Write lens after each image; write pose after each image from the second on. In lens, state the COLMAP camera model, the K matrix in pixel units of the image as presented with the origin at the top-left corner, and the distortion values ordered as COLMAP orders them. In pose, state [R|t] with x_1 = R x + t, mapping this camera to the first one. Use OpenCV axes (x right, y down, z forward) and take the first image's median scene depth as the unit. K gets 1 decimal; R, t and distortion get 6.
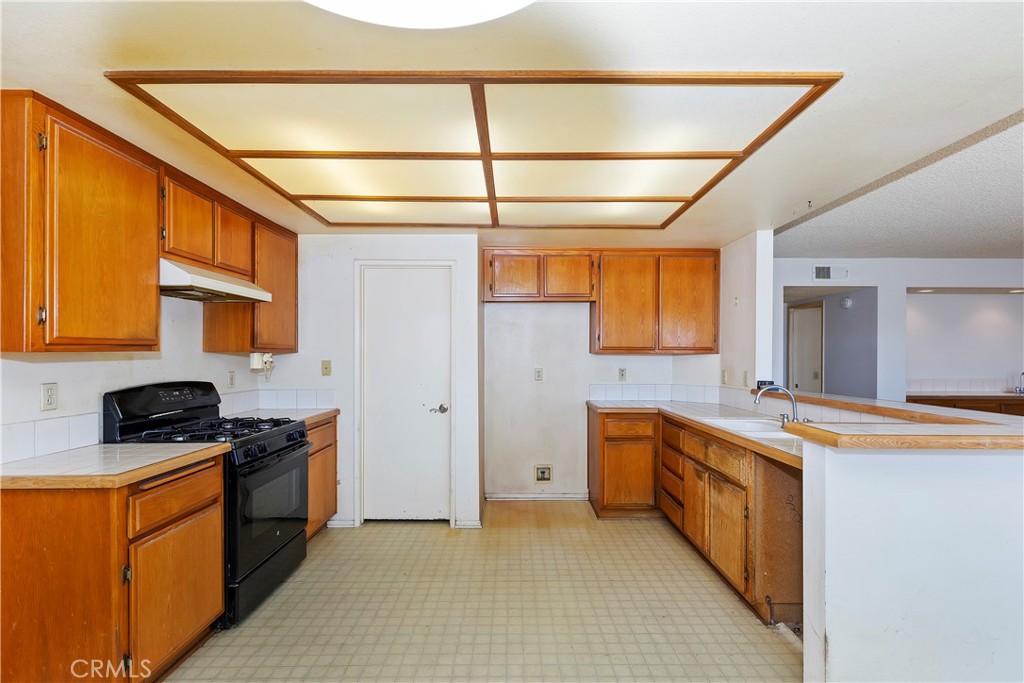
lens RADIAL K [[464.3, 0, 513.1], [0, 464.3, 347.4], [0, 0, 1]] dist [0.000934, 0.000263]
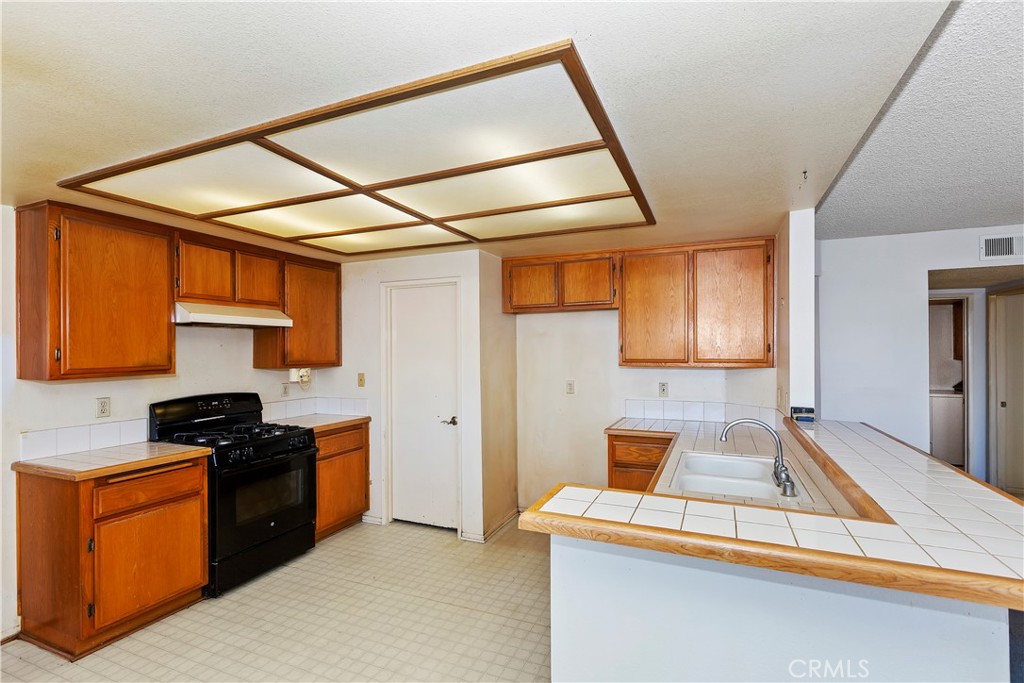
lens RADIAL K [[464.1, 0, 512.0], [0, 464.1, 341.5], [0, 0, 1]] dist [0.002084, 0.000229]
pose [[0.919526, -0.016471, -0.392683, 0.468498], [0.015079, 0.999864, -0.006629, -0.044078], [0.392739, 0.000174, 0.919650, 0.130134]]
